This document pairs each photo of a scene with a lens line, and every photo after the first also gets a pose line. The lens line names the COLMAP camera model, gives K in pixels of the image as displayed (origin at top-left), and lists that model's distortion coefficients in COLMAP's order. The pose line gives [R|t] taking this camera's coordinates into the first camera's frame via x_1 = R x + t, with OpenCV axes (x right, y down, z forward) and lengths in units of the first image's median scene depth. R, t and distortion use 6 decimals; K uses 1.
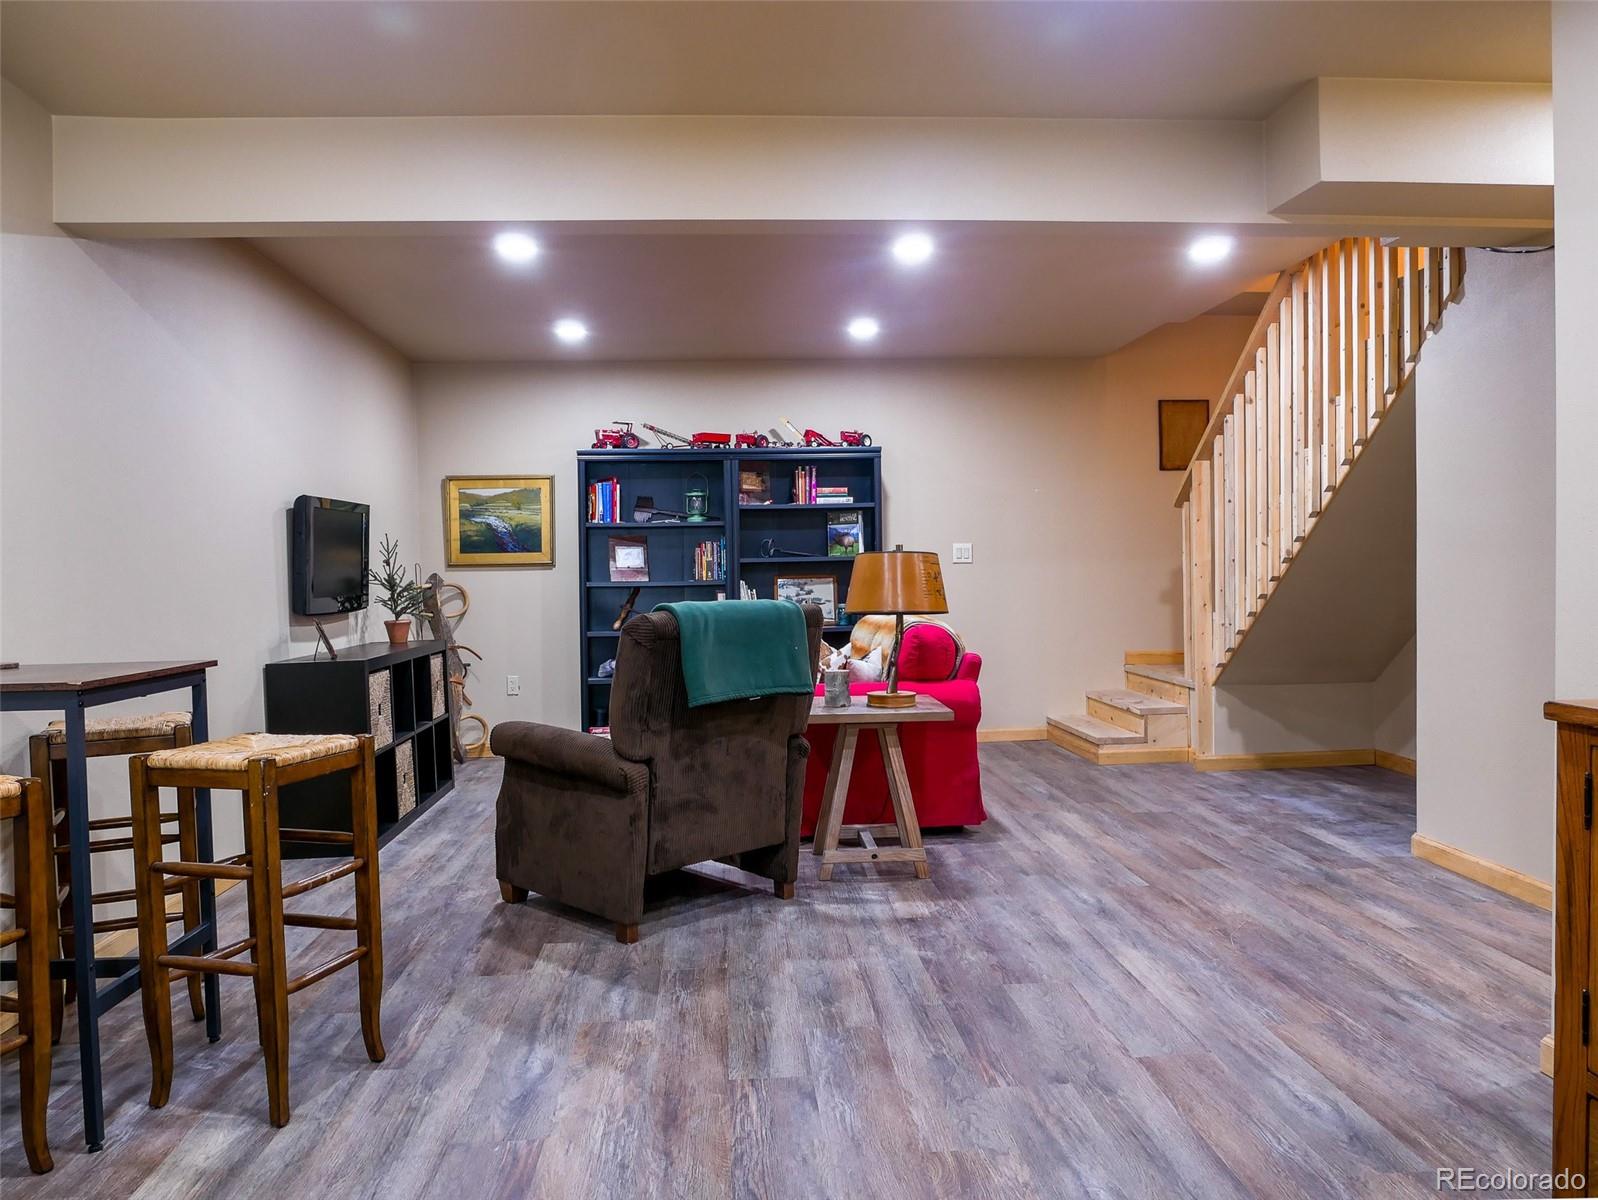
lens RADIAL K [[1154.1, 0, 808.4], [0, 1154.1, 602.7], [0, 0, 1]] dist [-0.050708, 0.019460]
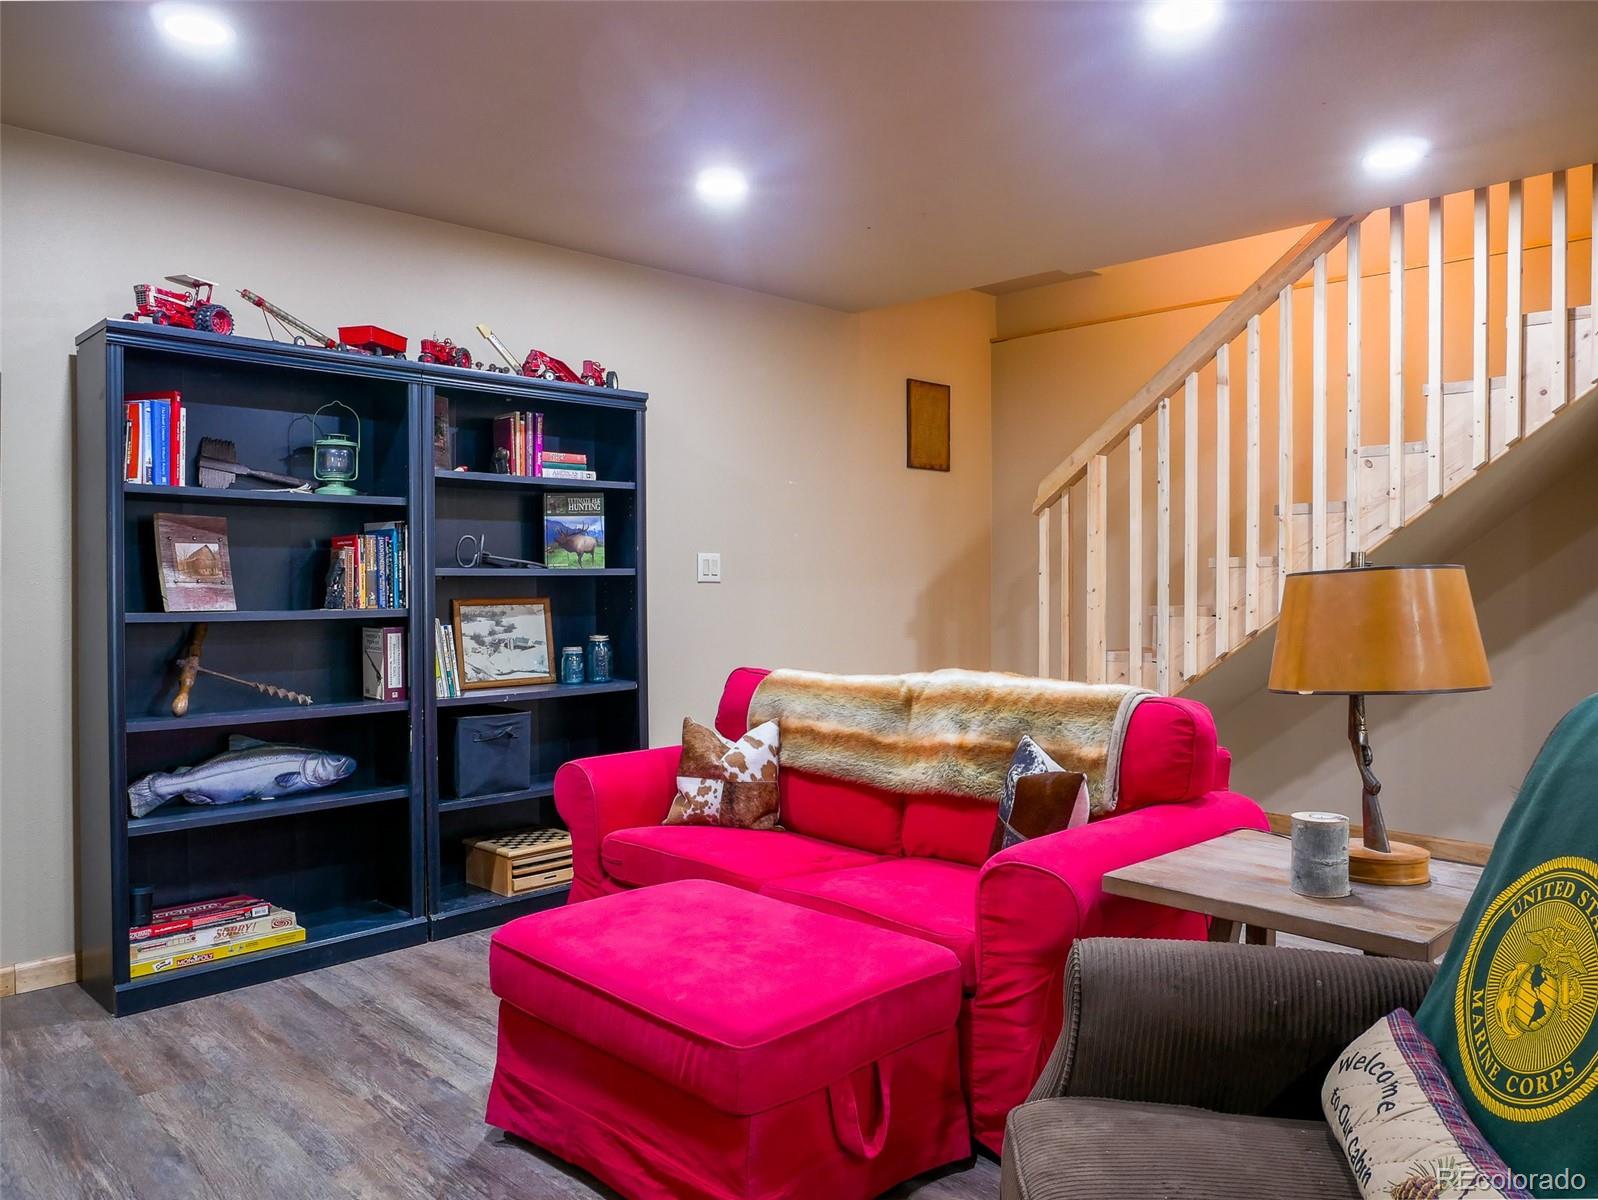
lens RADIAL K [[1154.1, 0, 791.9], [0, 1154.1, 595.8], [0, 0, 1]] dist [-0.050708, 0.019460]
pose [[0.739190, 0.007039, 0.673460, -0.292205], [0.000891, 0.999934, -0.011429, -0.019064], [-0.673496, 0.009048, 0.739136, 0.481653]]
